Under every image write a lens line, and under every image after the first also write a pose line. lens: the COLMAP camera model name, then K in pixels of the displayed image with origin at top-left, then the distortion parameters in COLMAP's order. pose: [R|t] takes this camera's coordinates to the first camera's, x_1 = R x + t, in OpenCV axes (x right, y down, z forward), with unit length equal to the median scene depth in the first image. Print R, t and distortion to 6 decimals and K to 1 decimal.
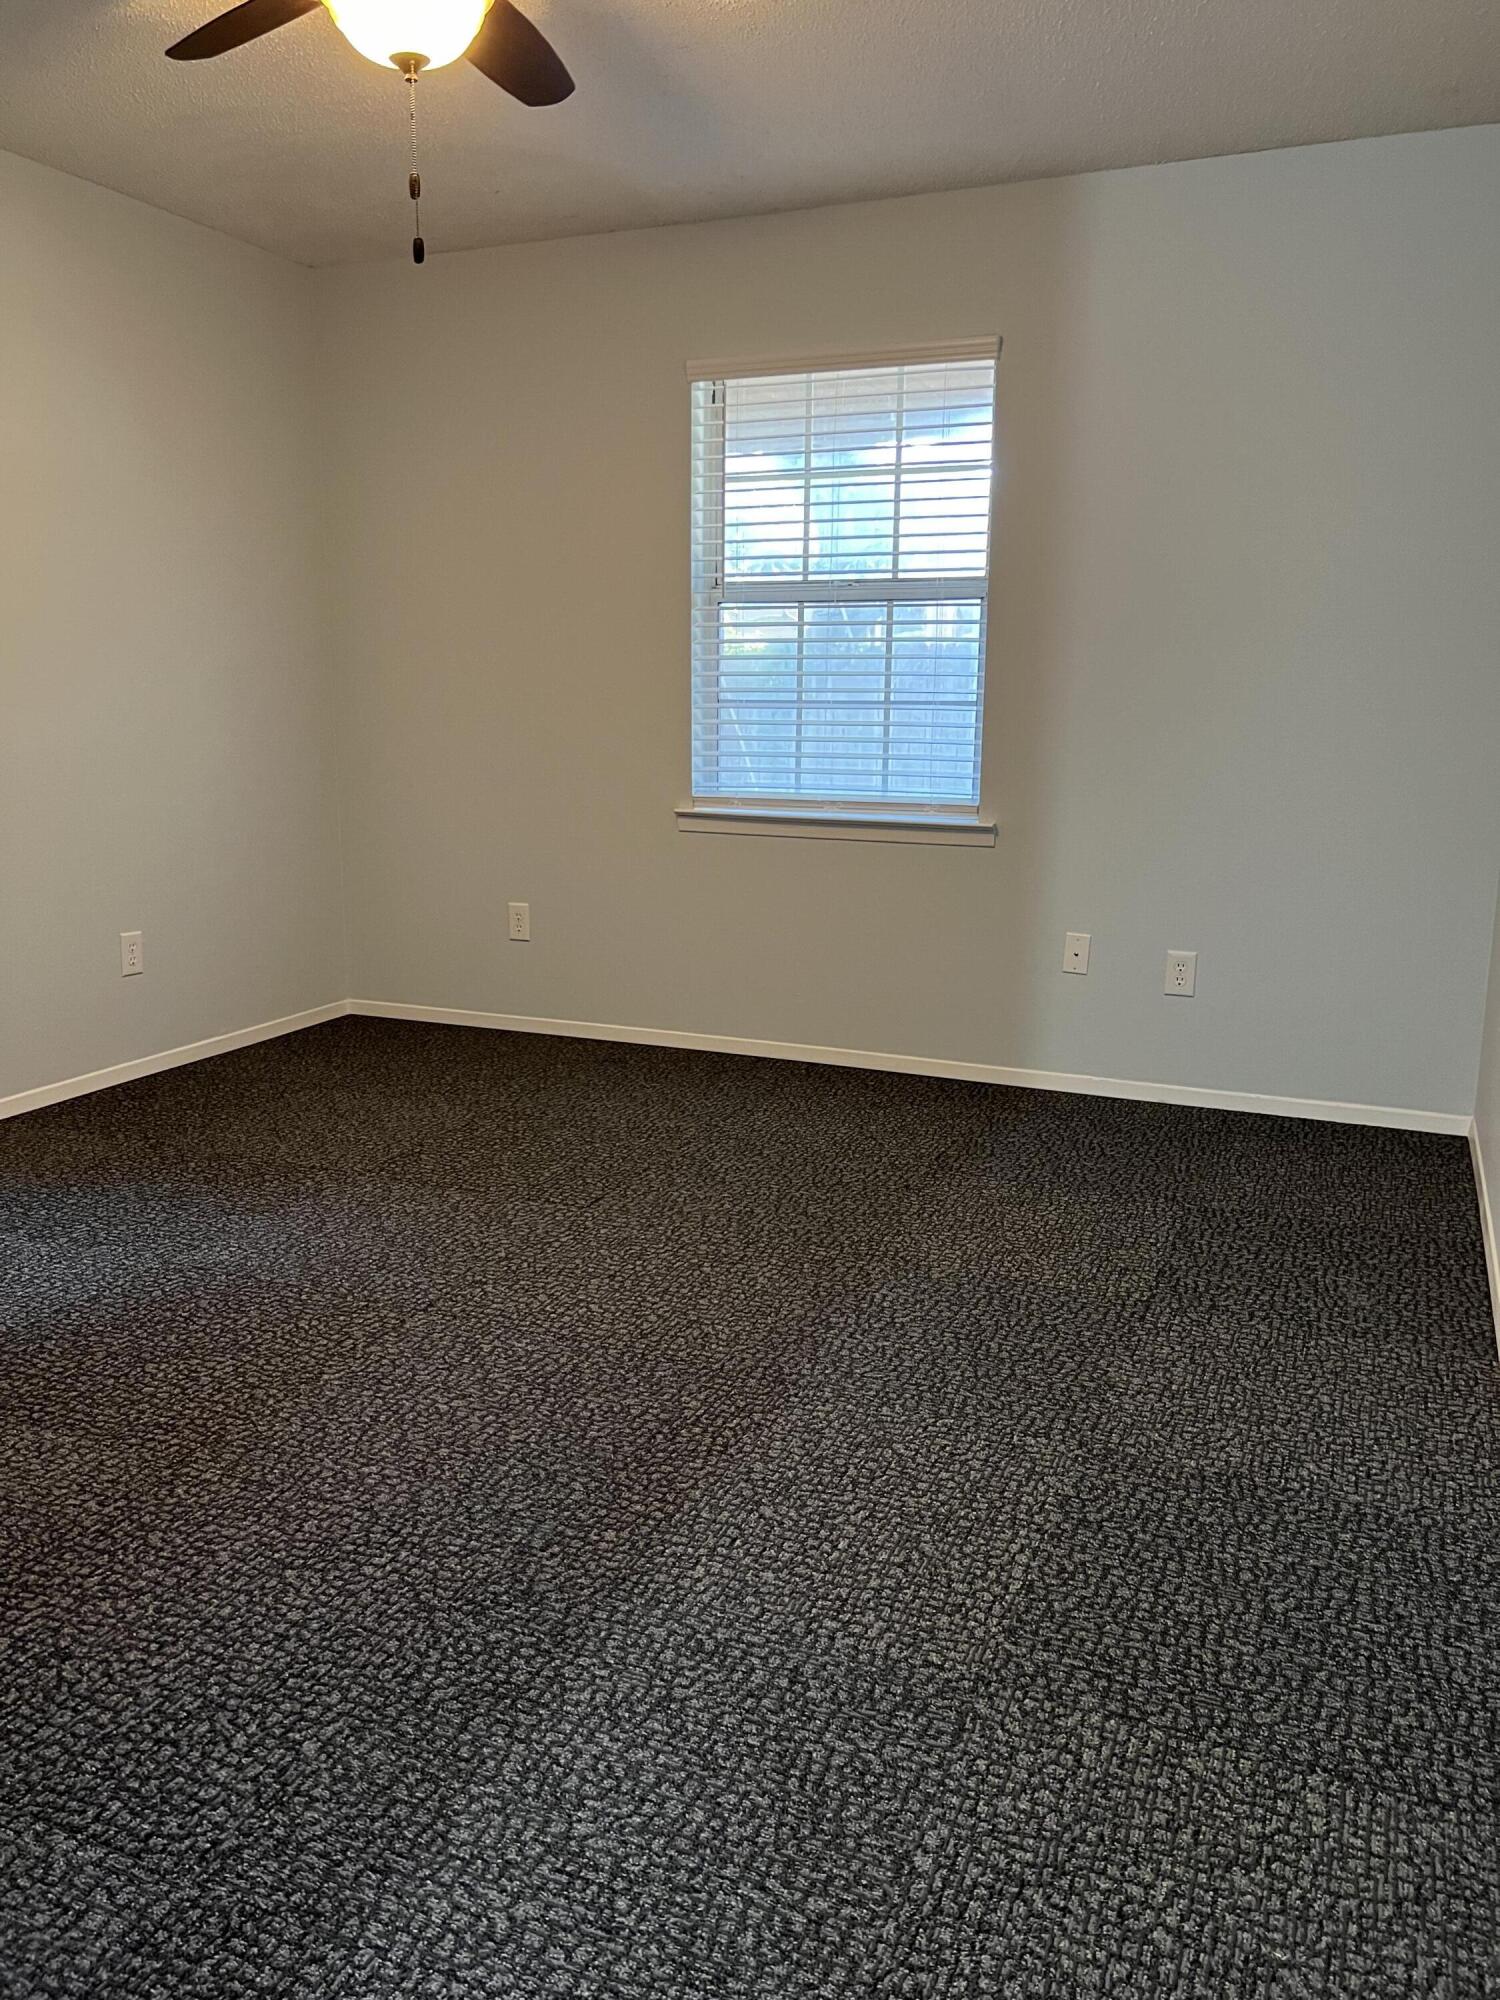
lens RADIAL K [[1504.6, 0, 747.6], [0, 1504.6, 996.4], [0, 0, 1]] dist [0.005874, -0.000903]
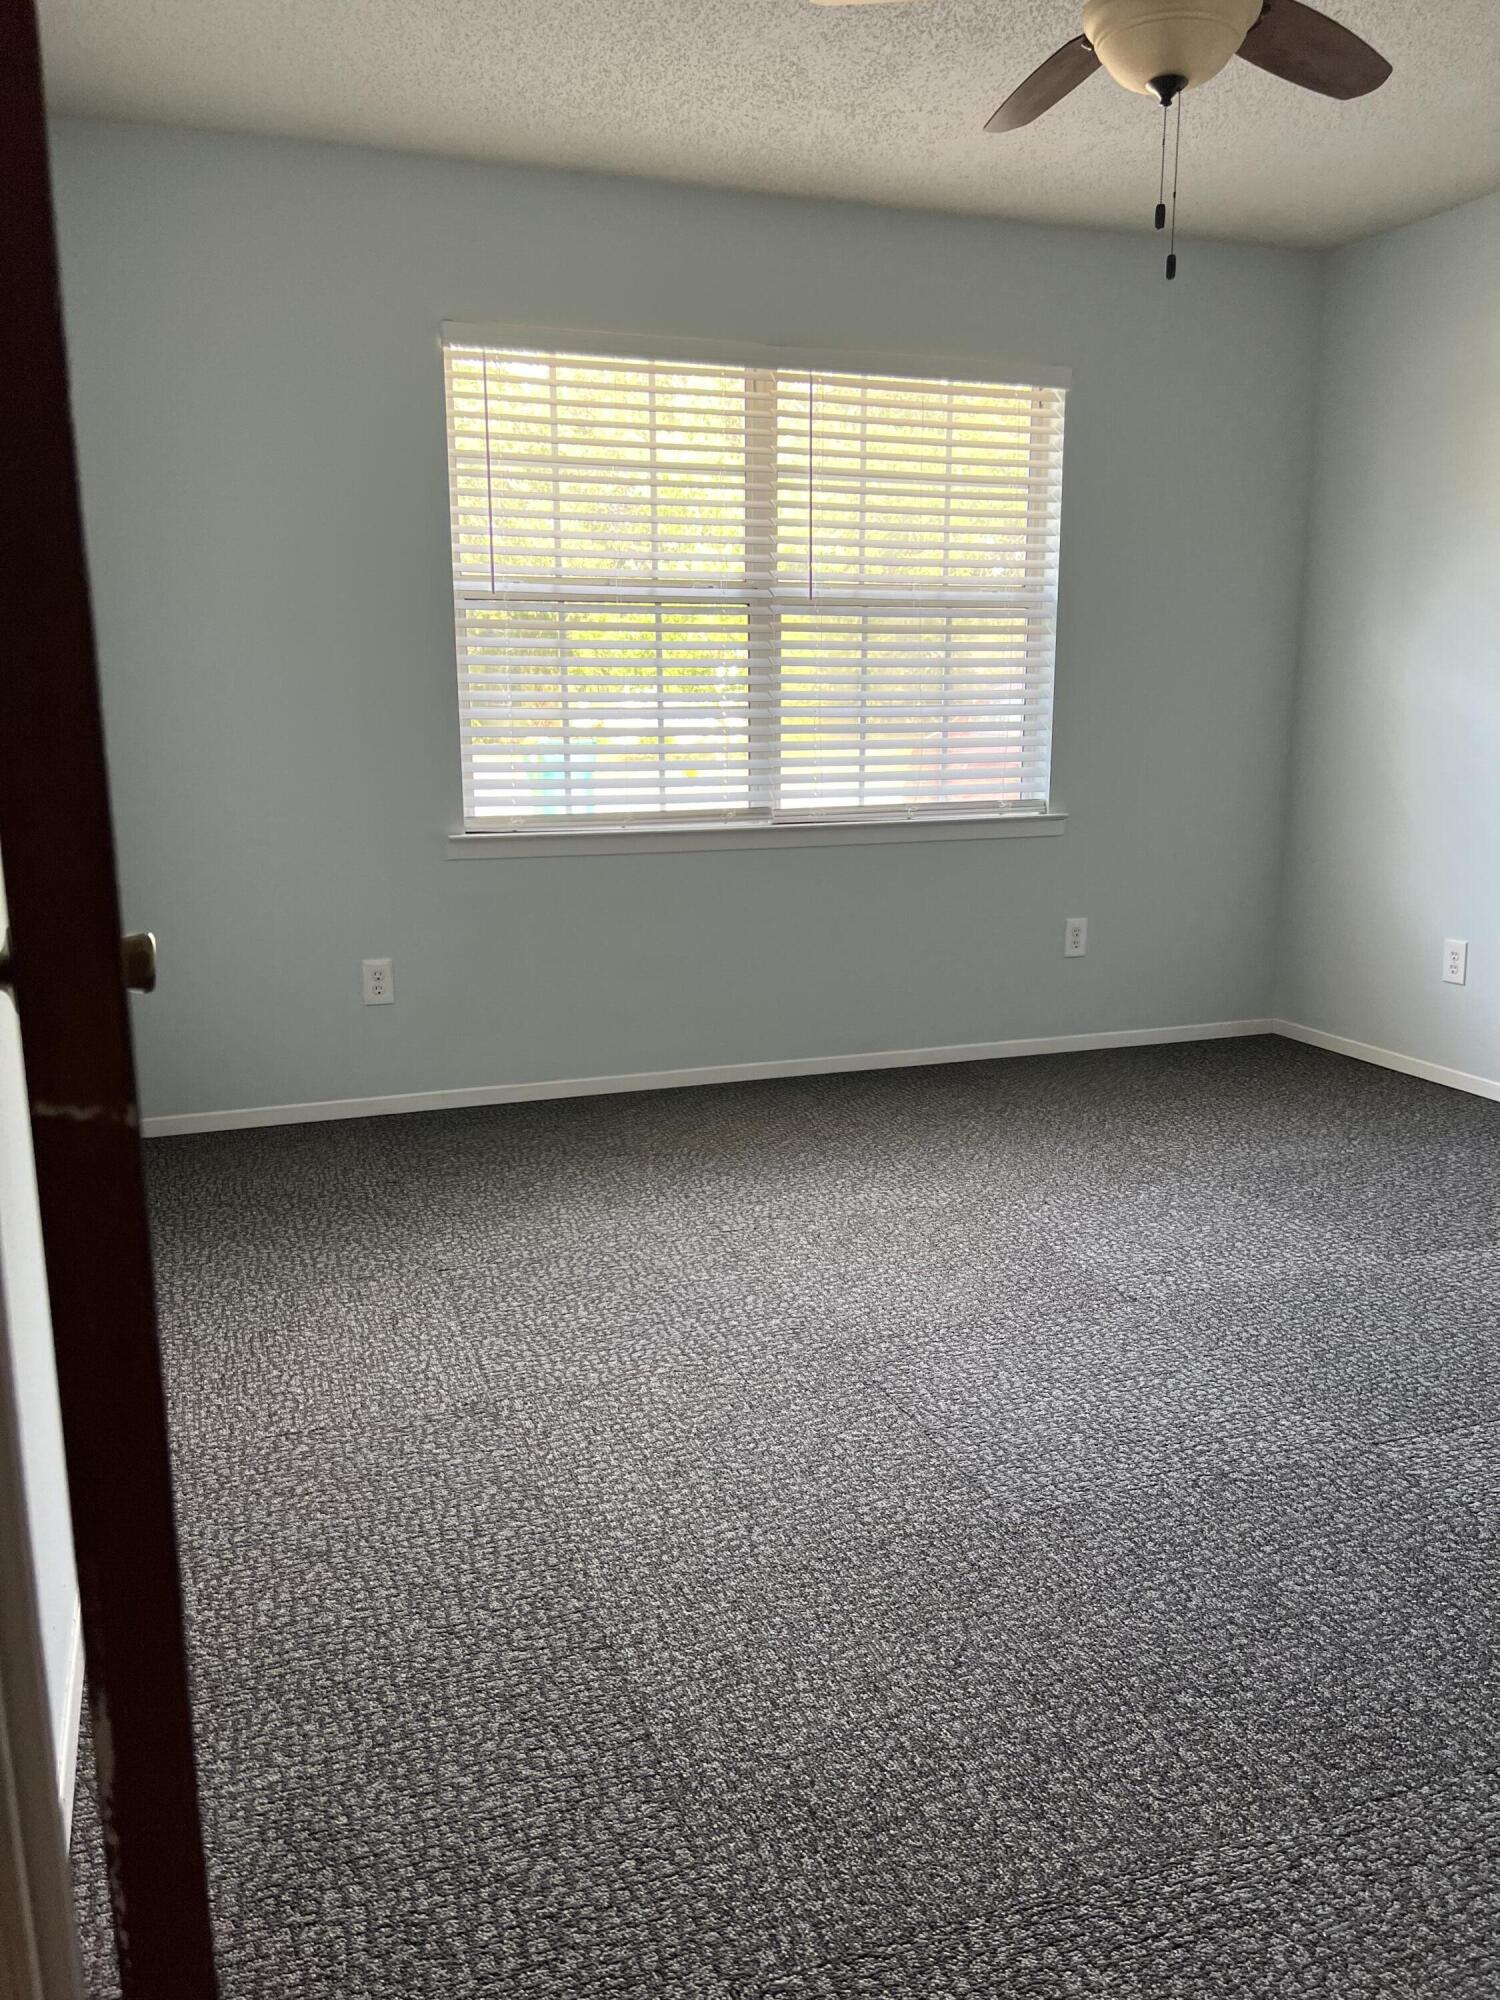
lens RADIAL K [[1504.6, 0, 748.3], [0, 1504.6, 1005.5], [0, 0, 1]] dist [0.005874, -0.000903]
pose [[0.733182, -0.143726, 0.664671, -0.309152], [0.144353, 0.988029, 0.054416, -0.029268], [-0.664535, 0.056050, 0.745152, 0.142203]]
